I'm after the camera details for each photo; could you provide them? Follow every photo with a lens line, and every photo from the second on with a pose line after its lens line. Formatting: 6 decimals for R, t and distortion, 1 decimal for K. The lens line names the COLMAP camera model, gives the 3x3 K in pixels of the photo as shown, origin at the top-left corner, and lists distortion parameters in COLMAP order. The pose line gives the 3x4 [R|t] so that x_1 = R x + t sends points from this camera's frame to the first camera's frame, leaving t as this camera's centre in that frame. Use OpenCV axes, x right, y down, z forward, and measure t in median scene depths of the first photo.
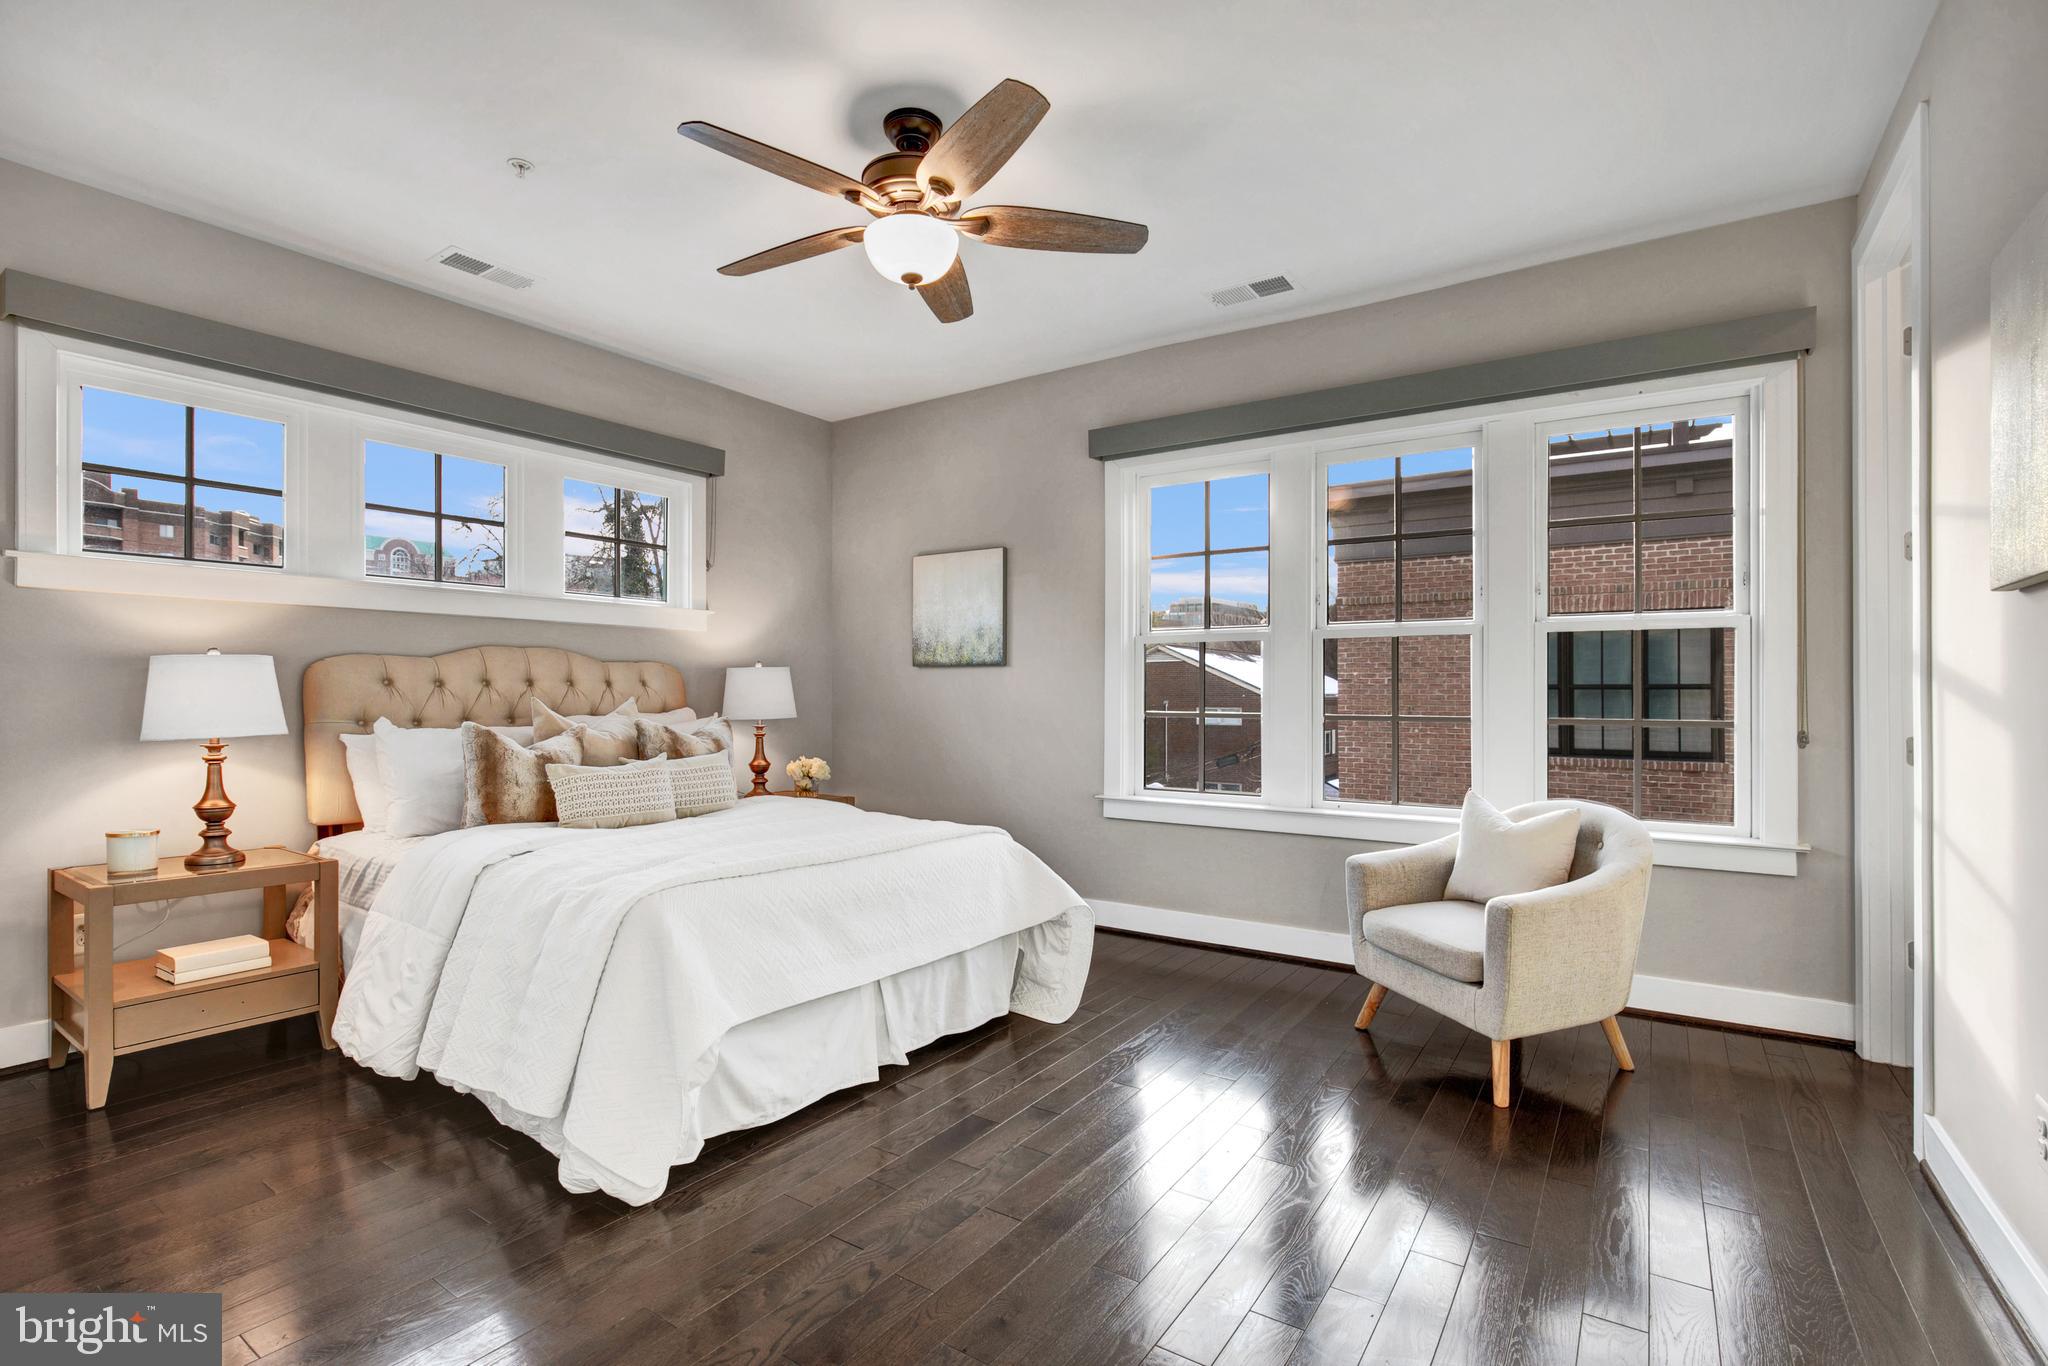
lens RADIAL K [[958.6, 0, 1025.8], [0, 958.6, 688.9], [0, 0, 1]] dist [-0.028305, 0.005433]
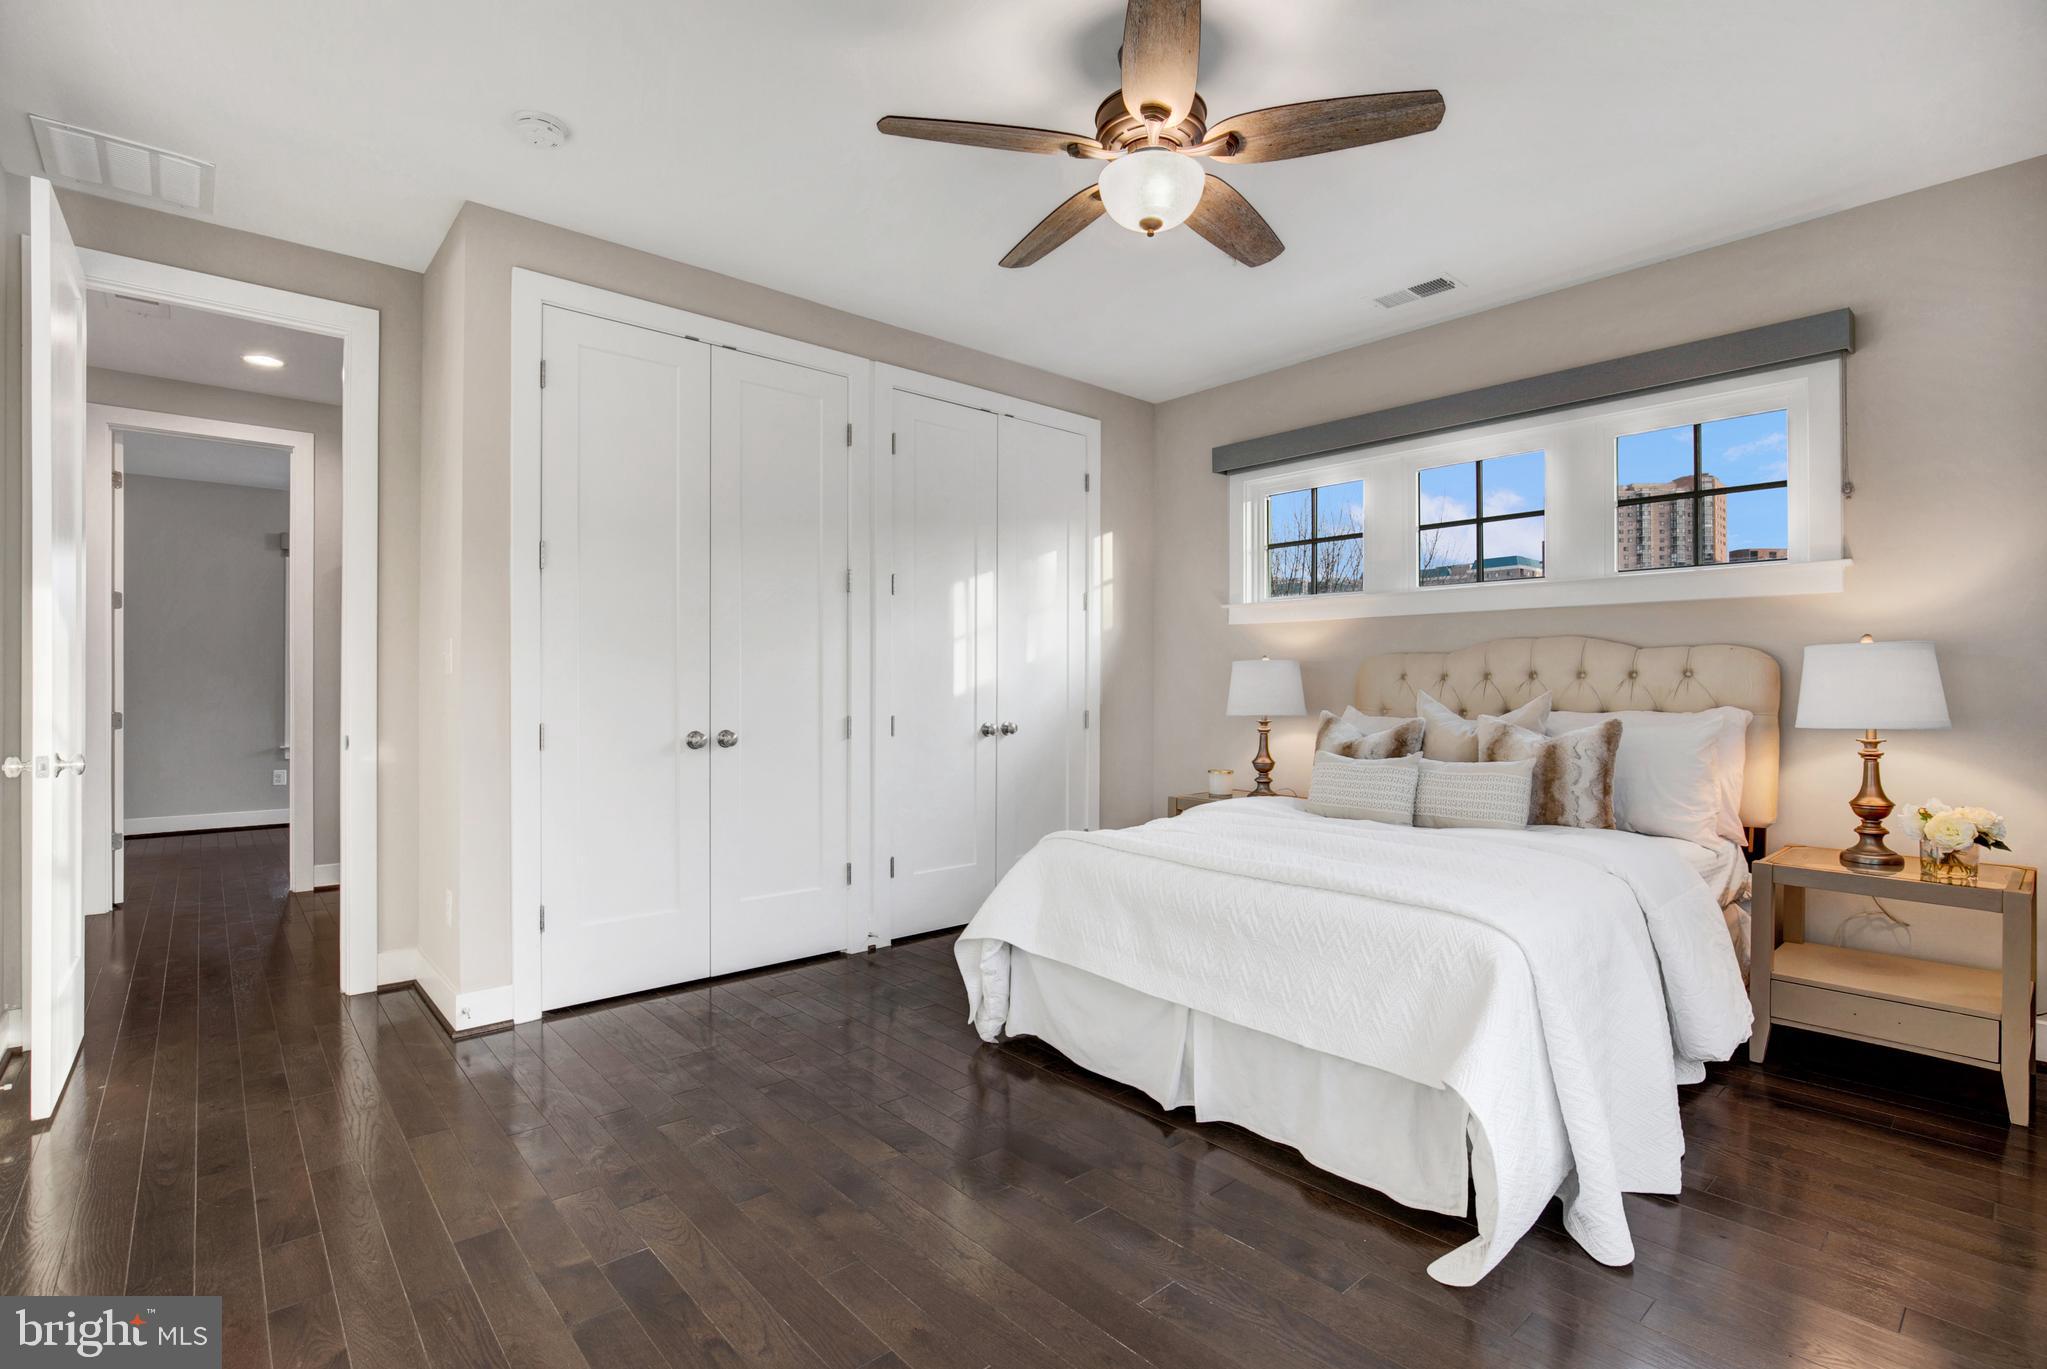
lens RADIAL K [[958.2, 0, 1016.2], [0, 958.2, 683.0], [0, 0, 1]] dist [-0.028305, 0.005433]
pose [[-0.245166, -0.001918, -0.969479, 0.296944], [0.005579, 0.999979, -0.003390, 0.000793], [0.969465, -0.006240, -0.245150, 0.420009]]
